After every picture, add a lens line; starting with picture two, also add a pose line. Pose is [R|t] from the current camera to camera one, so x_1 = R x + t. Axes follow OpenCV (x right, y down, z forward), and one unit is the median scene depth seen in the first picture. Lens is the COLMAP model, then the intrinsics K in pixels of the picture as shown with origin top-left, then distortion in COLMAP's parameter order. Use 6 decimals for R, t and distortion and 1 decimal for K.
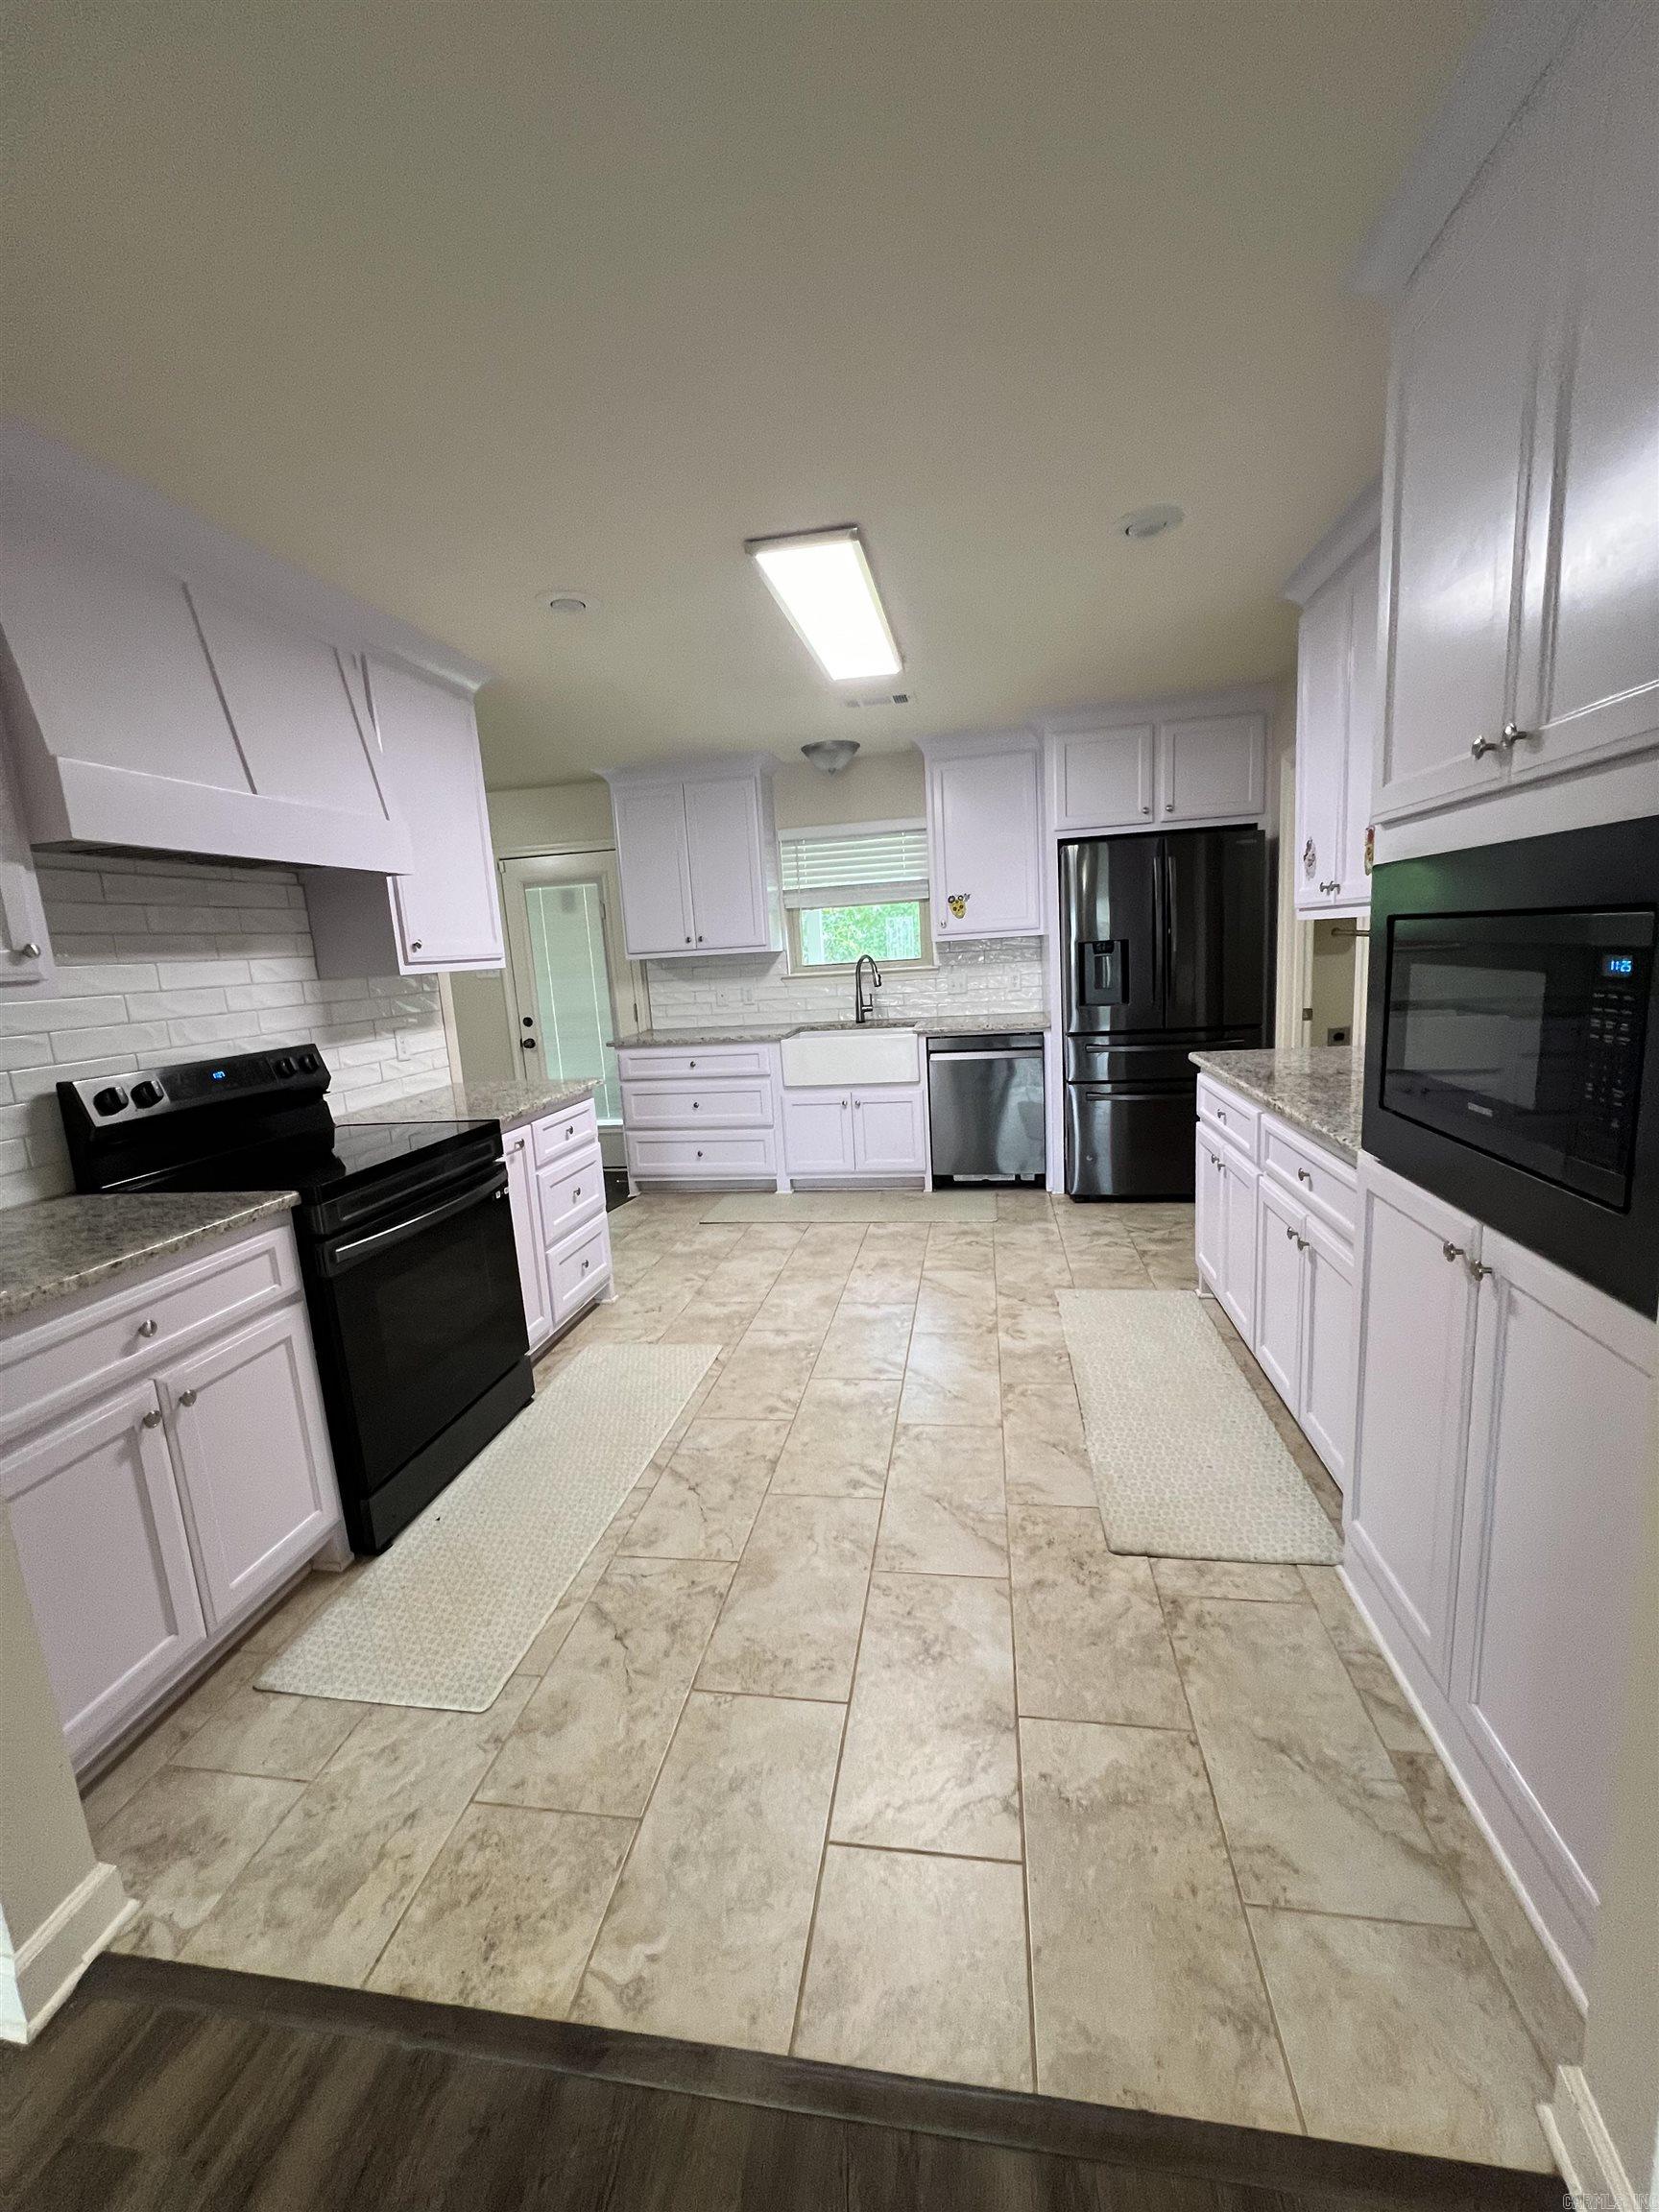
lens RADIAL K [[885.1, 0, 833.5], [0, 885.1, 1103.0], [0, 0, 1]] dist [-0.002470, 0.000024]
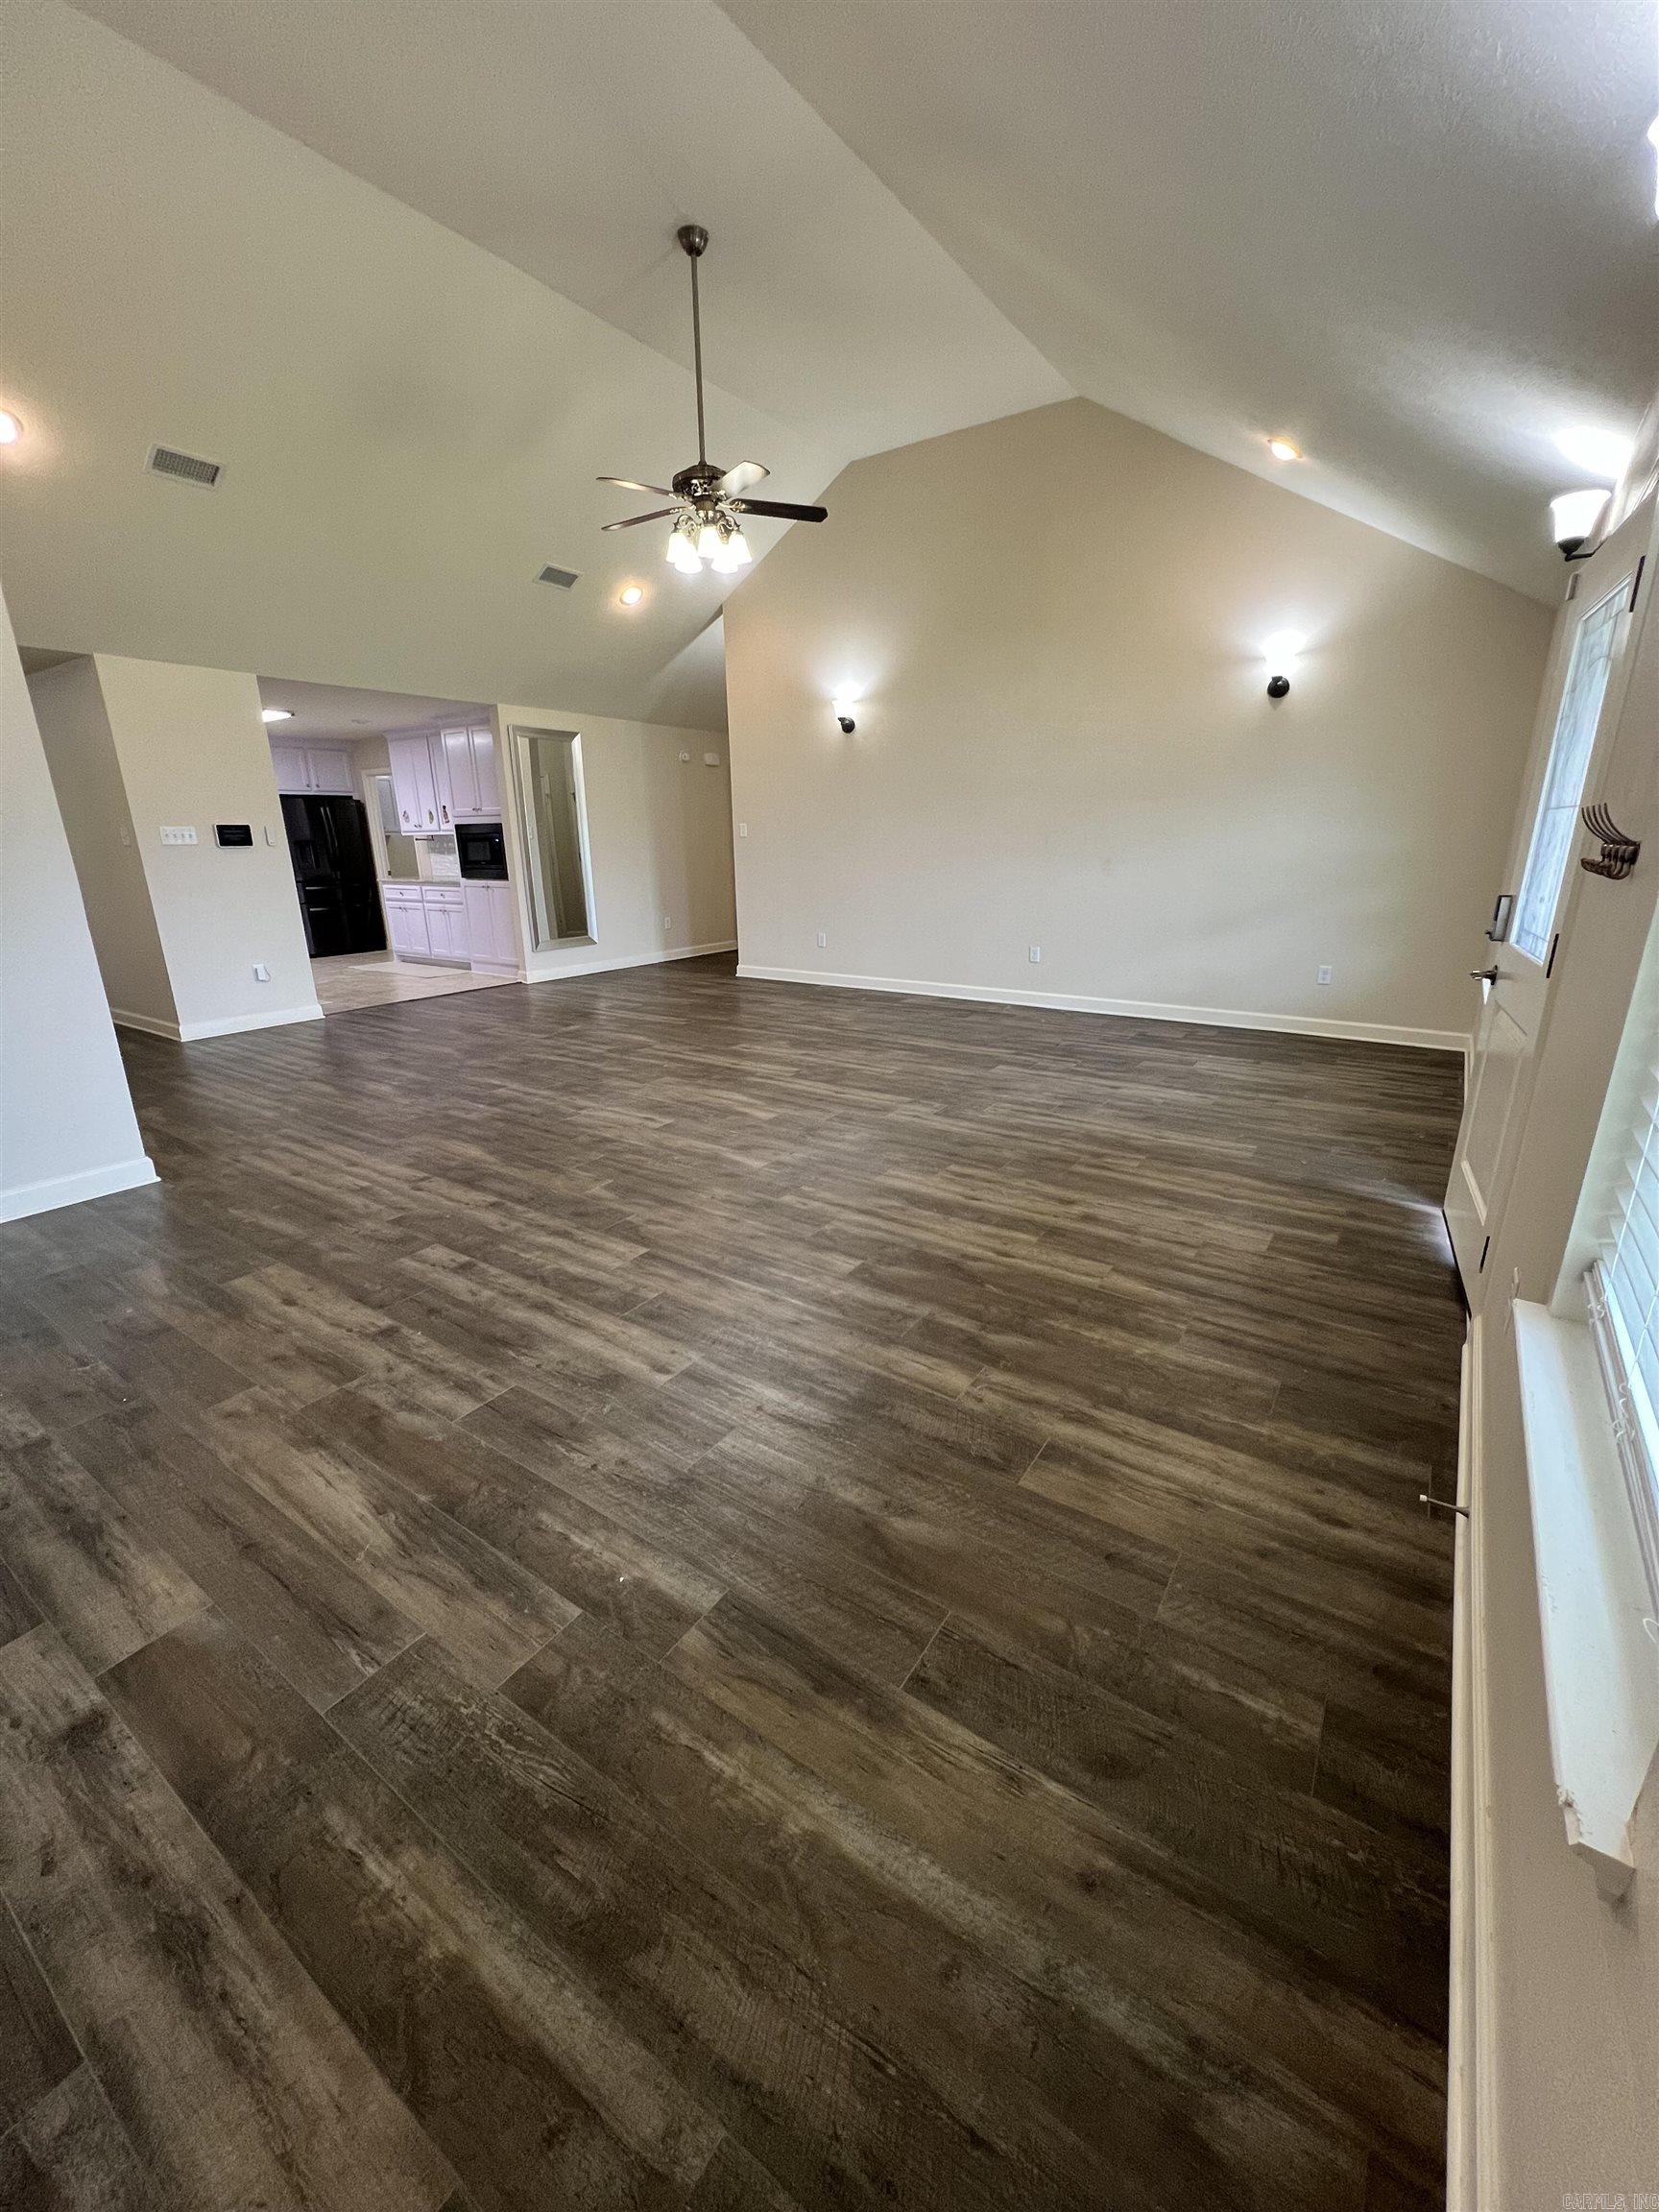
lens RADIAL K [[882.5, 0, 833.5], [0, 882.5, 1102.1], [0, 0, 1]] dist [-0.001878, -0.000074]
pose [[0.419363, -0.210394, 0.883102, -1.449106], [0.144240, 0.975859, 0.163997, 0.346324], [-0.896286, 0.058604, 0.439586, -1.389475]]
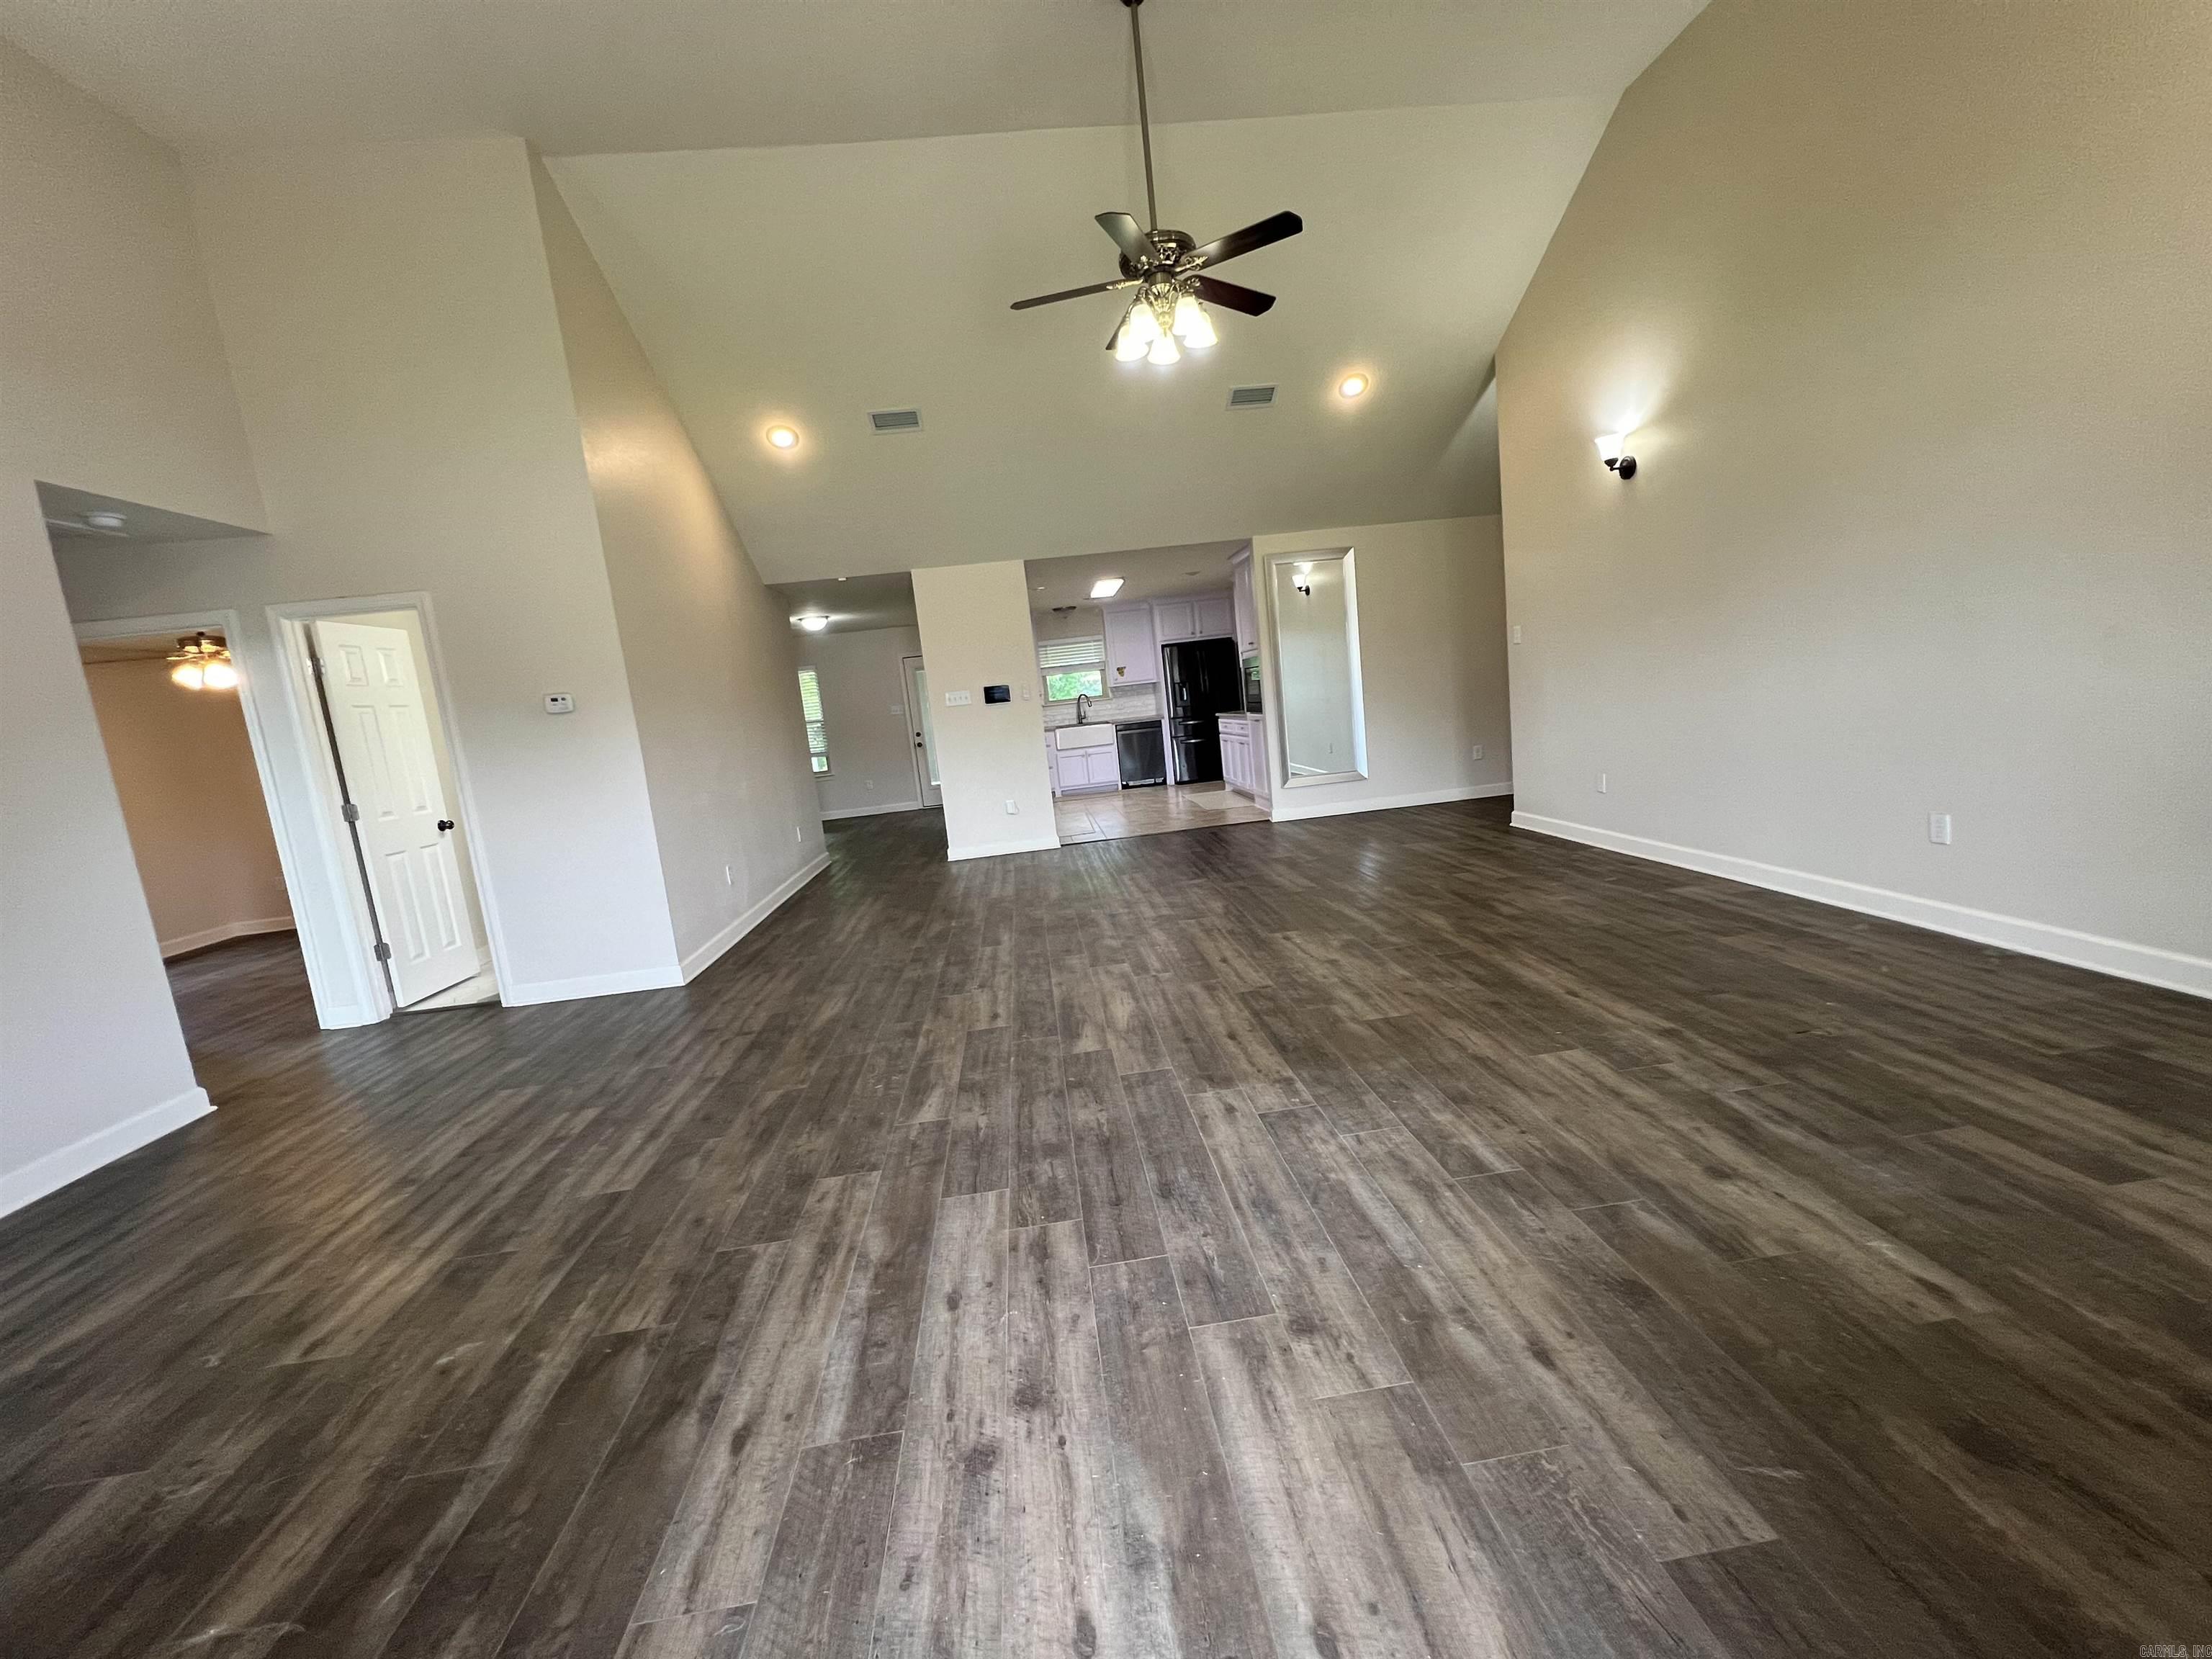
lens RADIAL K [[885.1, 0, 1102.1], [0, 885.1, 826.2], [0, 0, 1]] dist [-0.002470, 0.000024]
pose [[0.966298, -0.079196, 0.244942, -0.671254], [0.091468, 0.995039, -0.039120, 0.362023], [-0.240629, 0.060206, 0.968748, -1.642838]]
